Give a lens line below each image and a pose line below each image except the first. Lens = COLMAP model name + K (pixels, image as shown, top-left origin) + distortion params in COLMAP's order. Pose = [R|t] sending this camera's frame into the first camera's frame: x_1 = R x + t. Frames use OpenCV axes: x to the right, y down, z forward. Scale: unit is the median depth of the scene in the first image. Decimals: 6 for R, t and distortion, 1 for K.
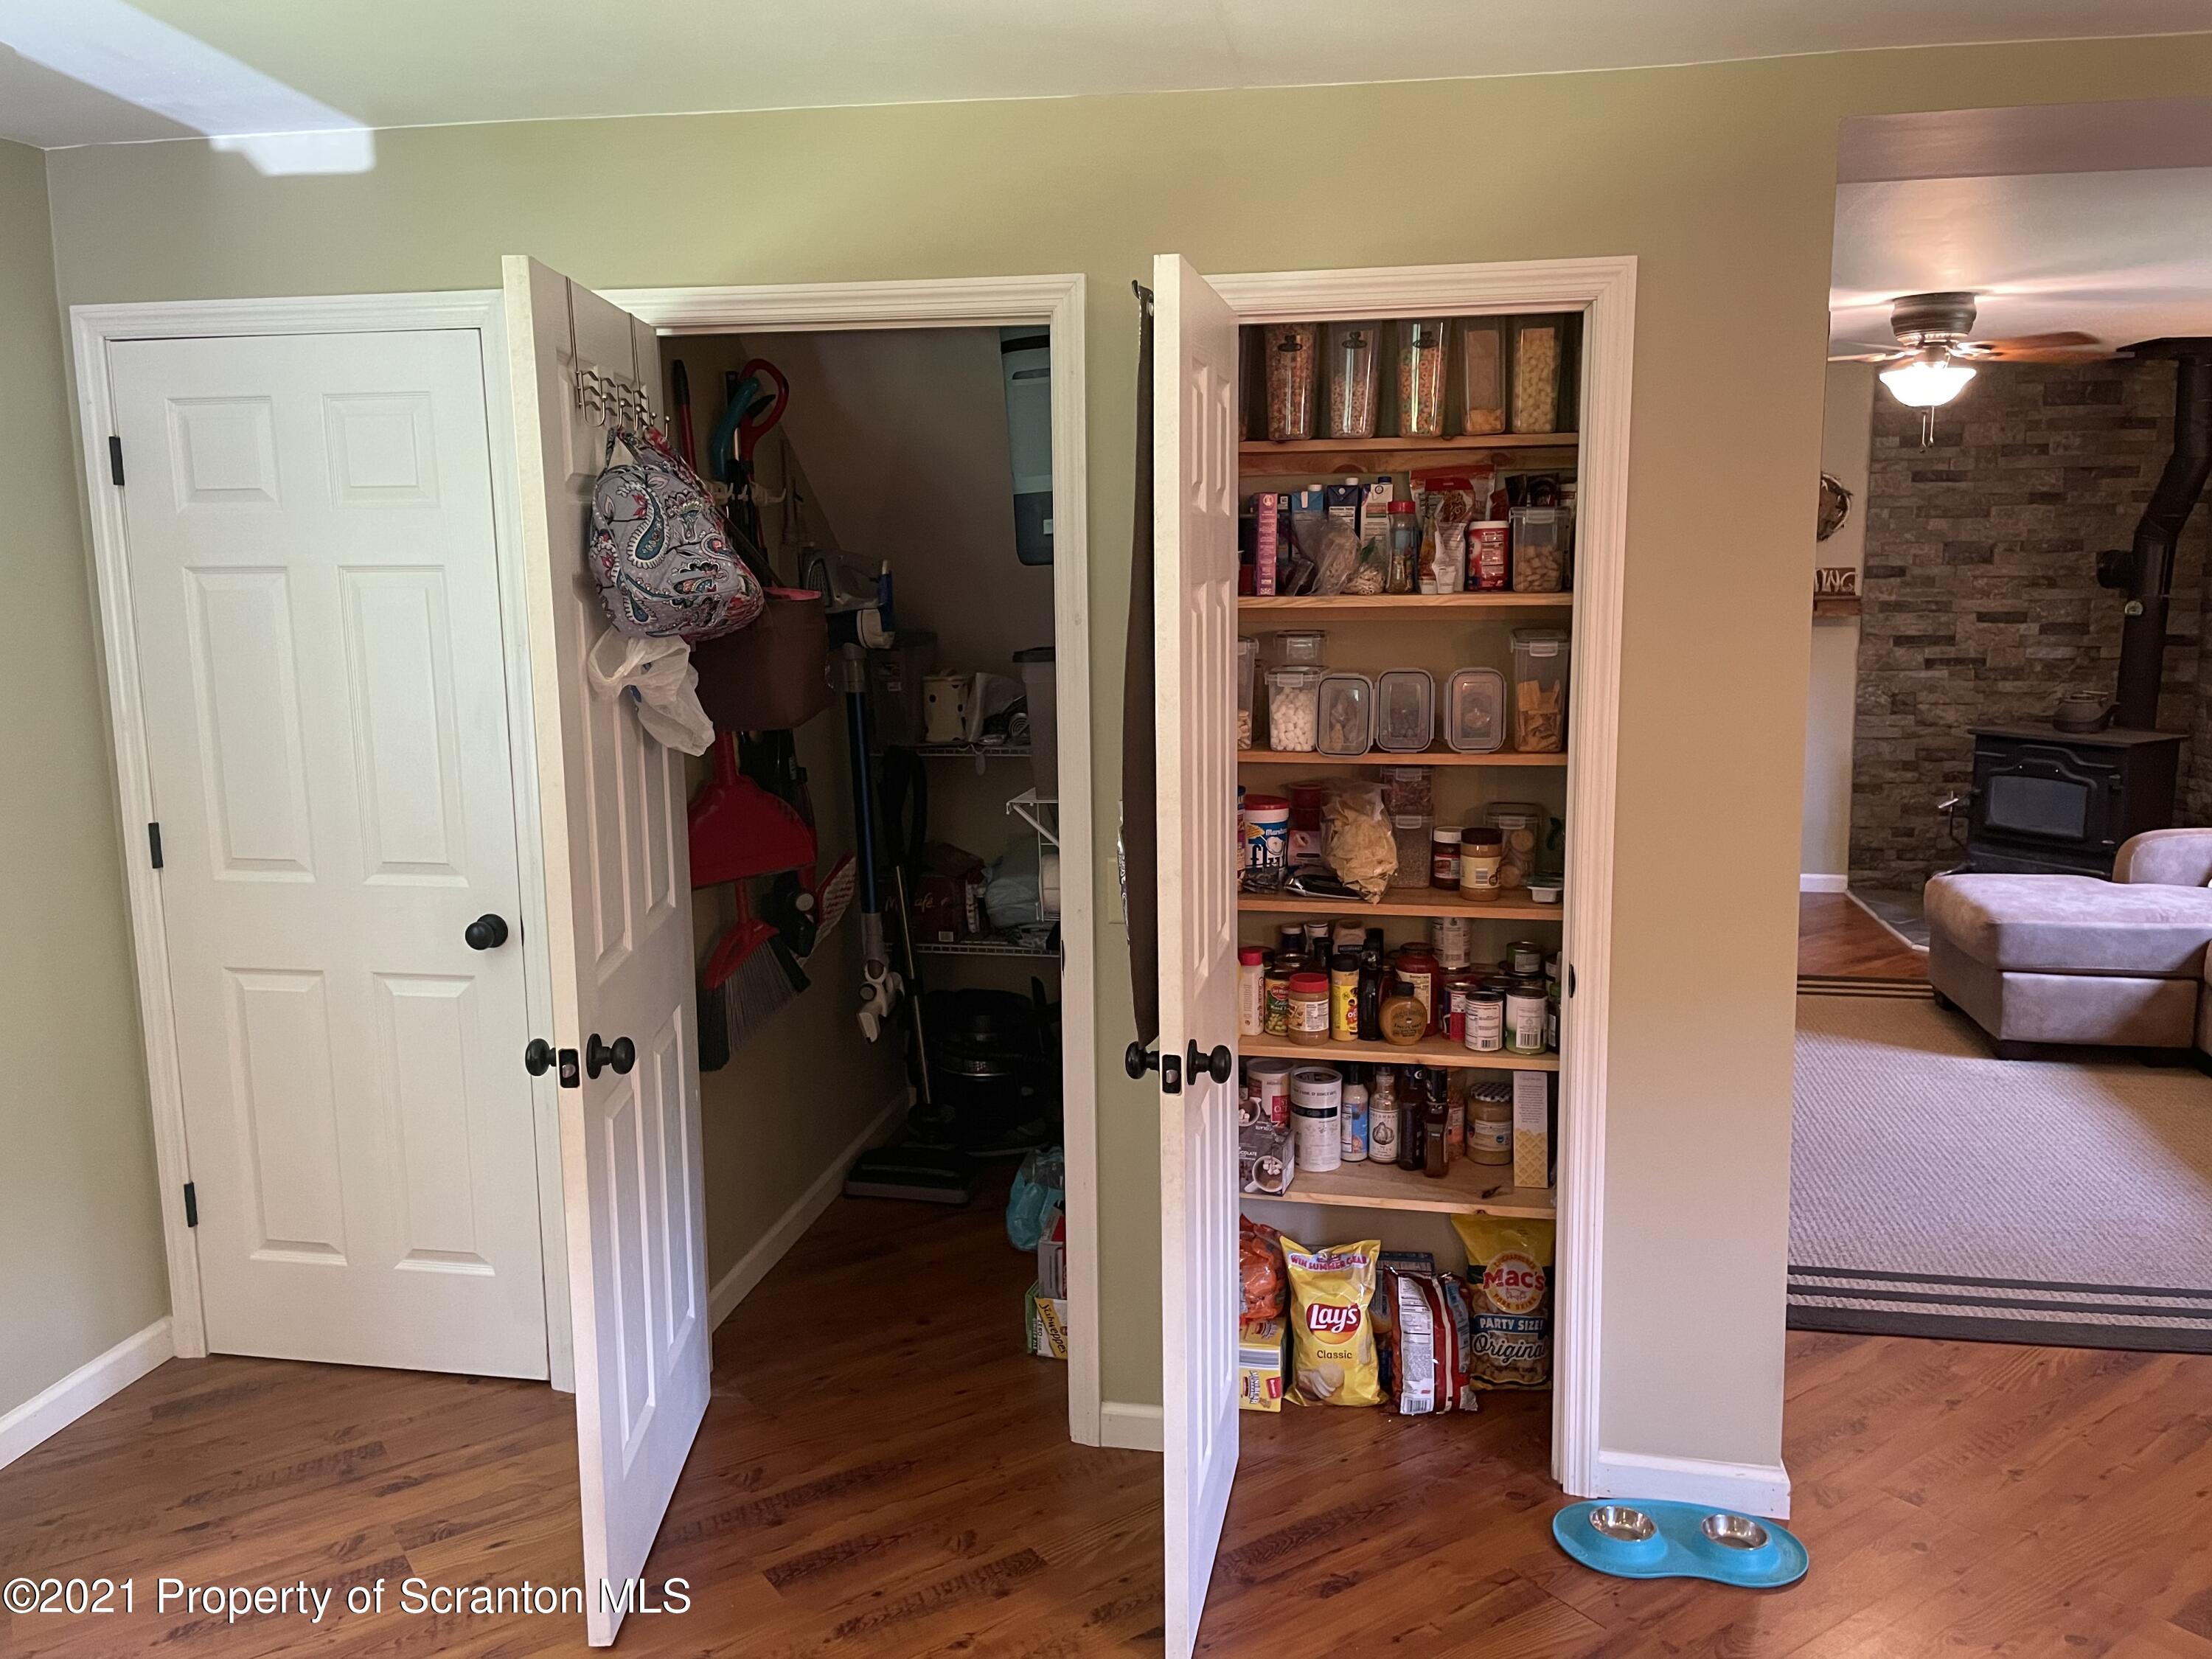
lens RADIAL K [[1681.3, 0, 1106.4], [0, 1681.3, 821.3], [0, 0, 1]] dist [0.100002, -0.134993]
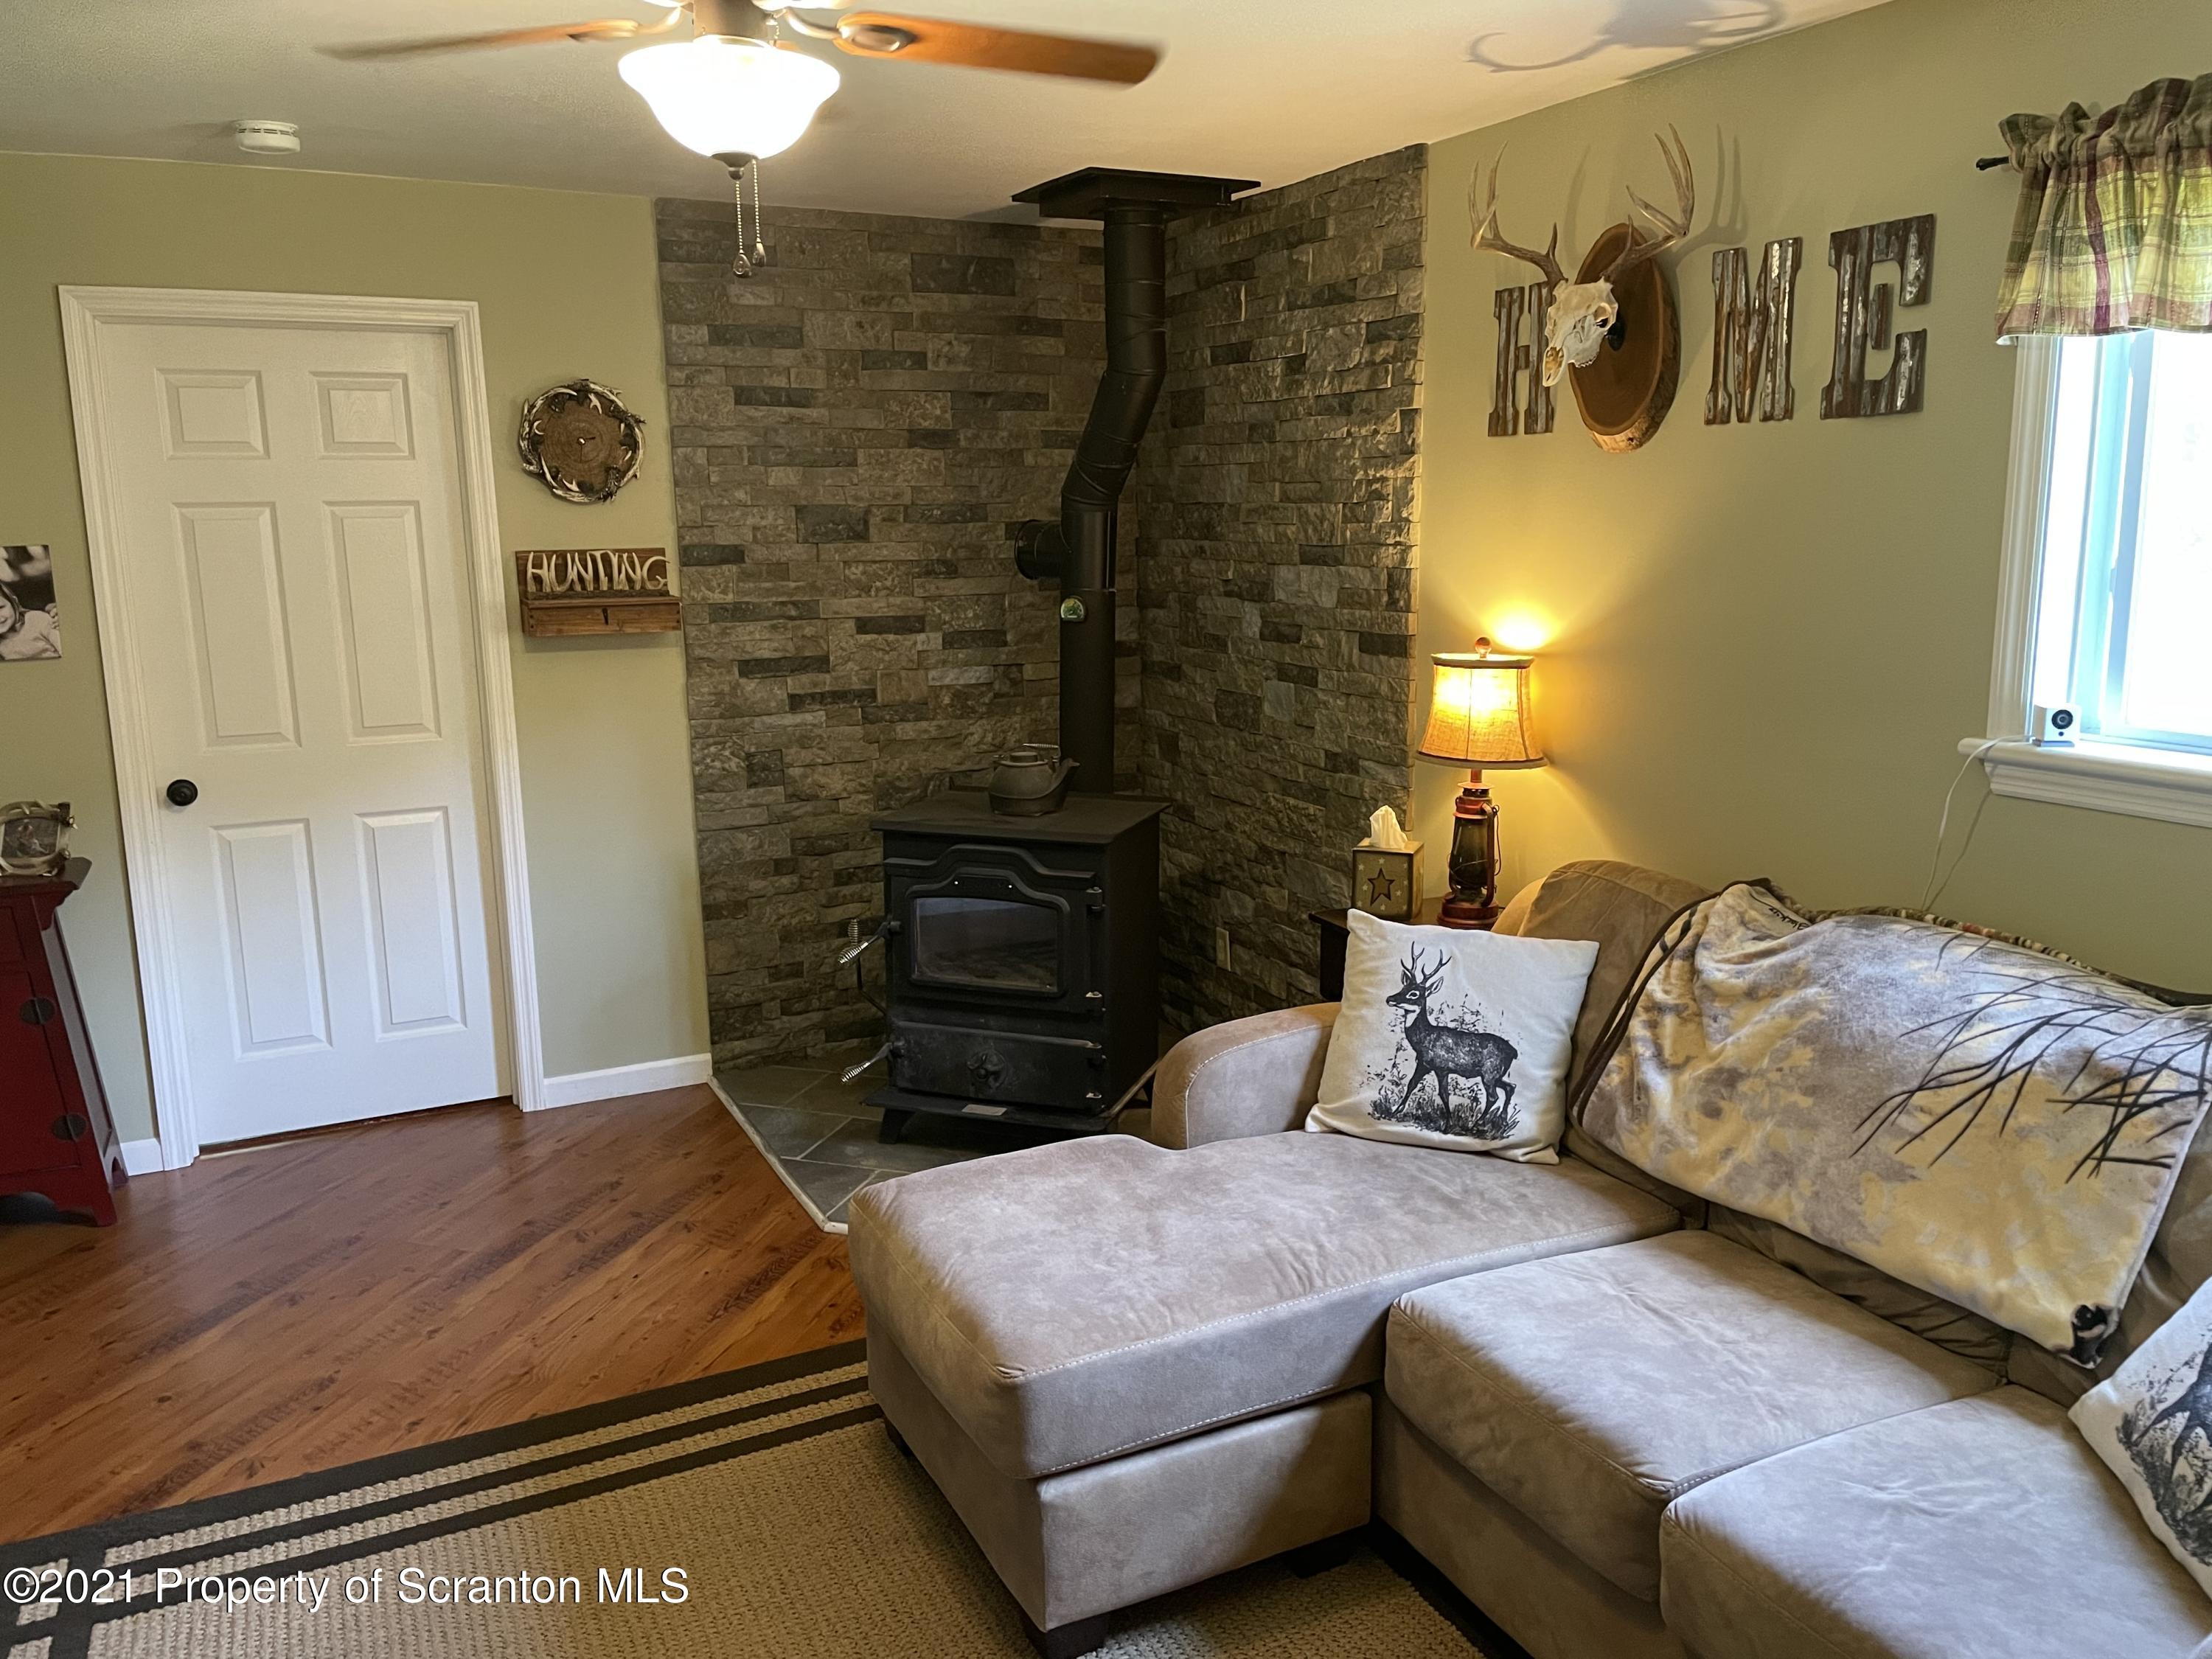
lens RADIAL K [[1681.3, 0, 1106.4], [0, 1681.3, 821.3], [0, 0, 1]] dist [0.100002, -0.134993]
pose [[0.802627, -0.108382, 0.586551, 0.210225], [0.096094, 0.994004, 0.052177, -0.071419], [-0.588689, 0.014485, 0.808230, 0.443655]]
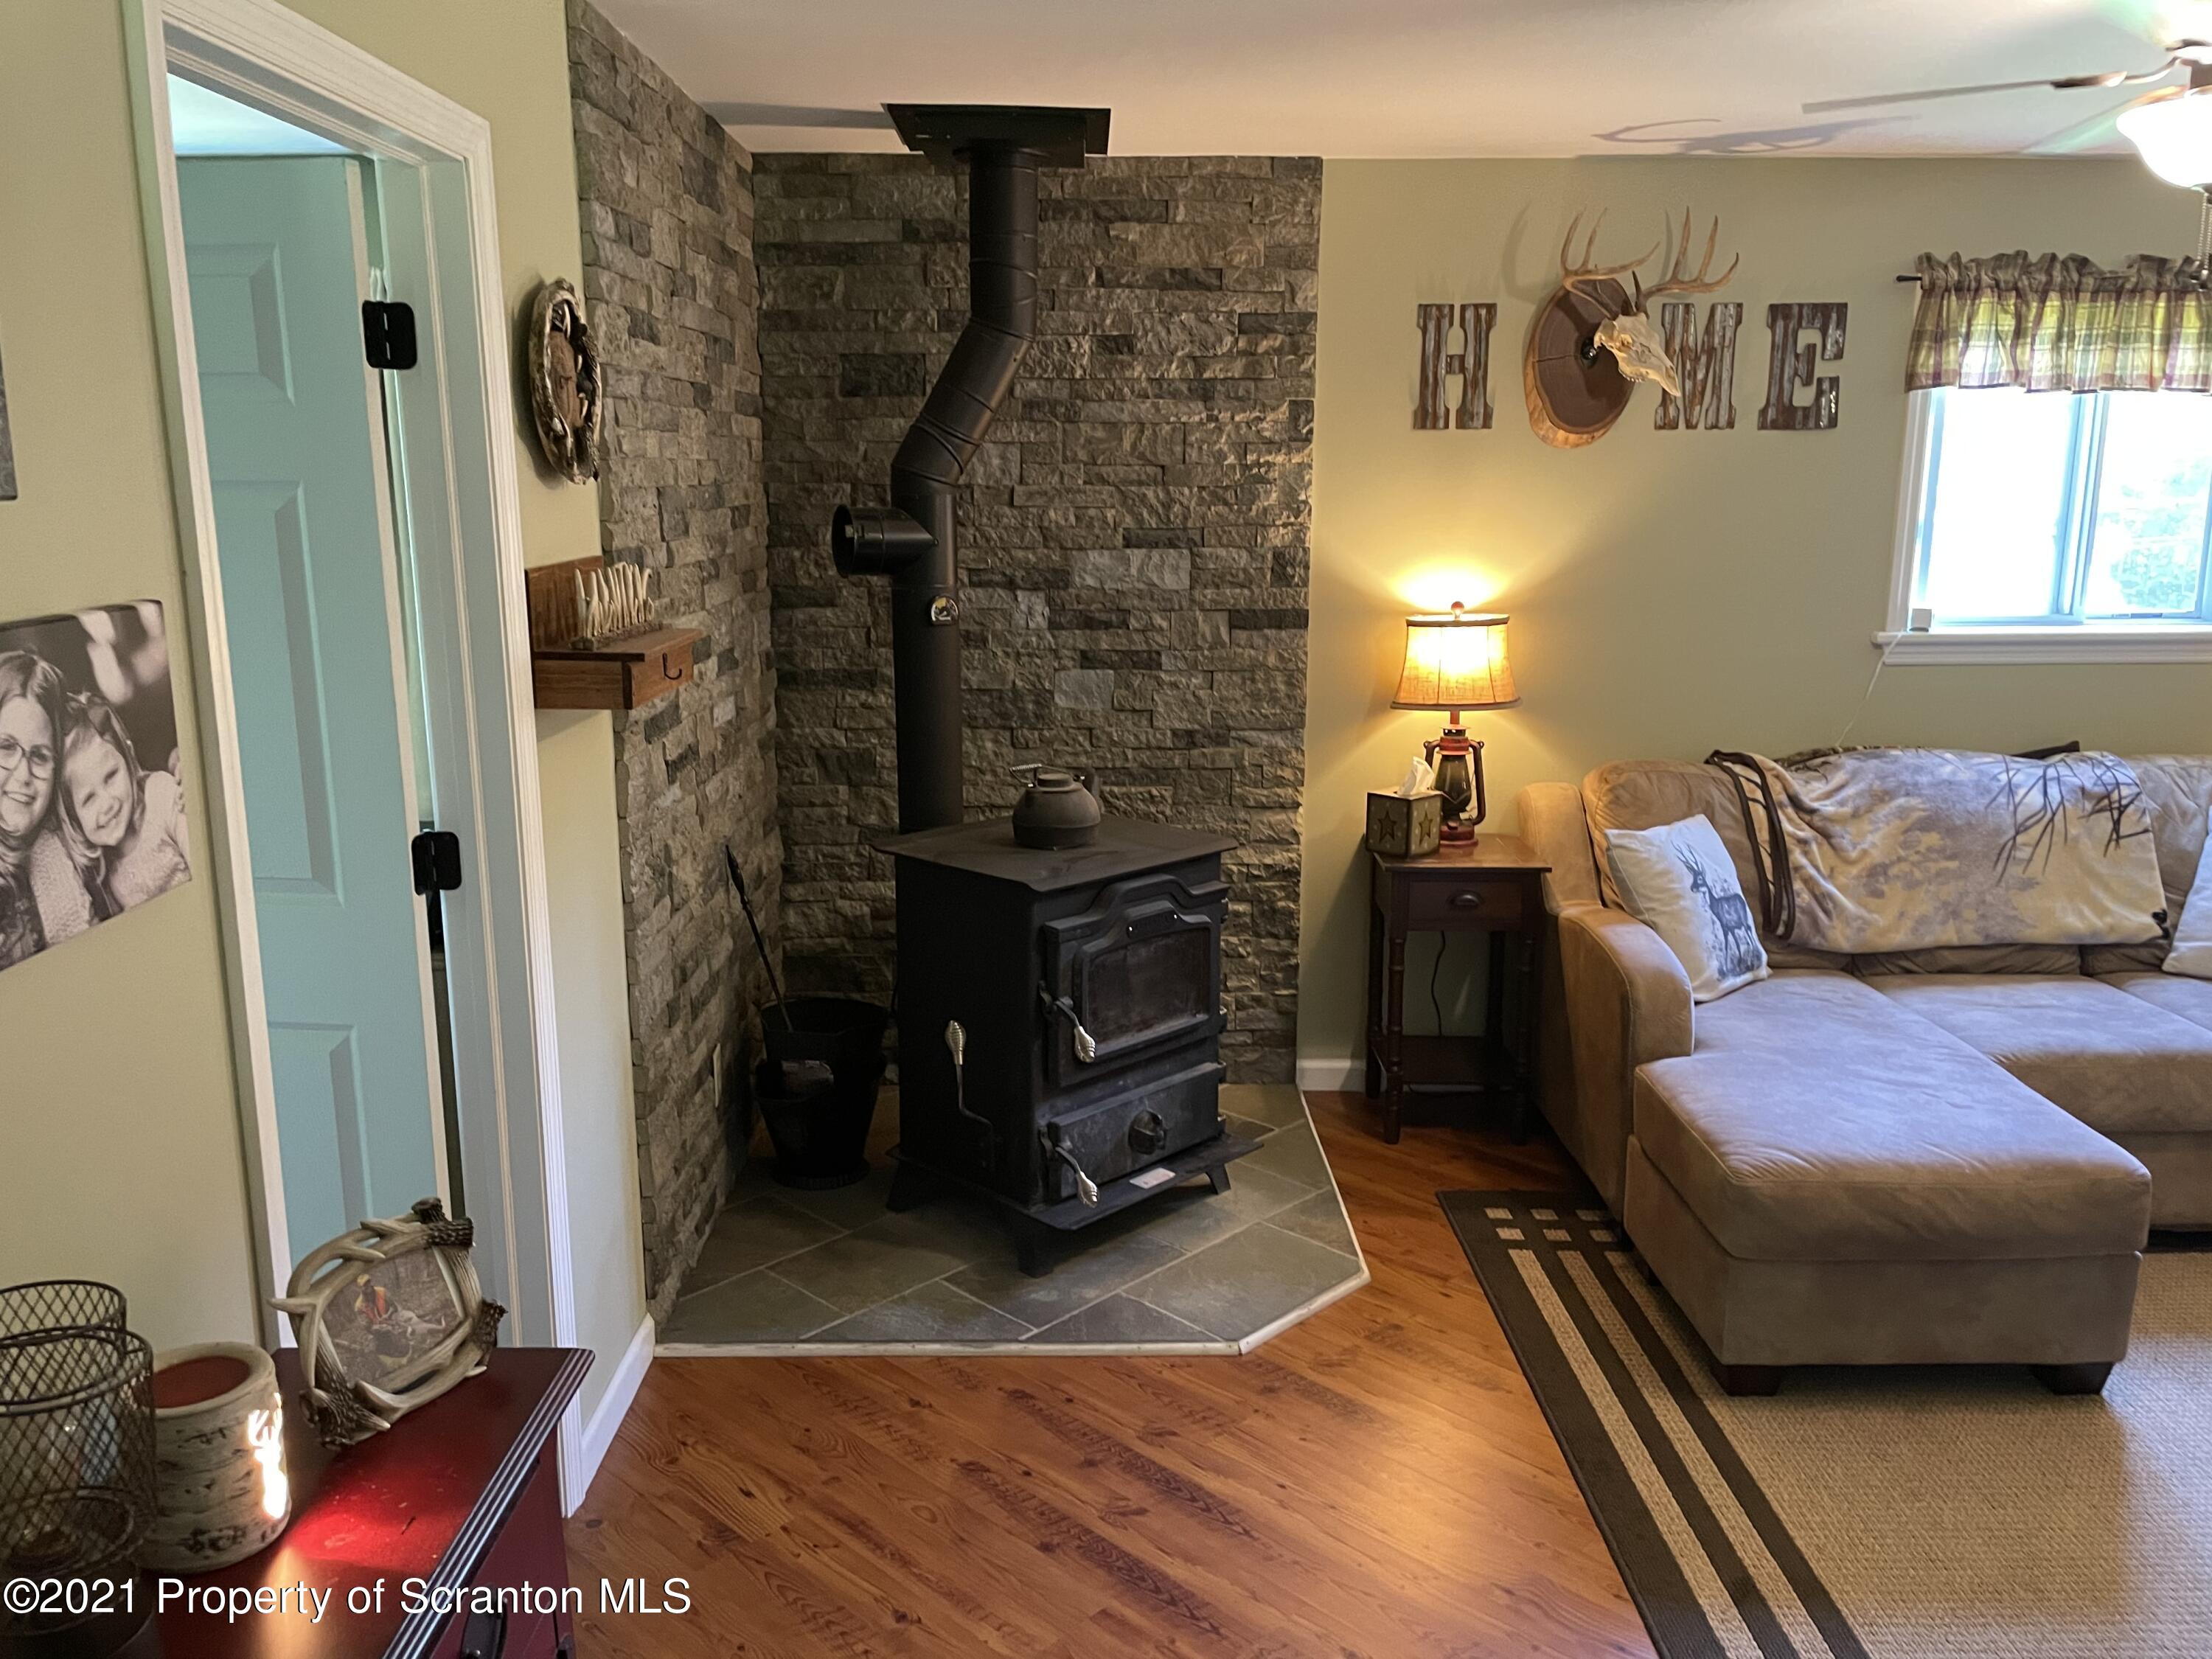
lens RADIAL K [[1681.3, 0, 1106.4], [0, 1681.3, 821.3], [0, 0, 1]] dist [0.100002, -0.134993]
pose [[-0.190860, -0.190576, 0.962940, 0.049673], [0.157294, 0.962359, 0.221638, -0.159068], [-0.968933, 0.193766, -0.153700, 0.971499]]
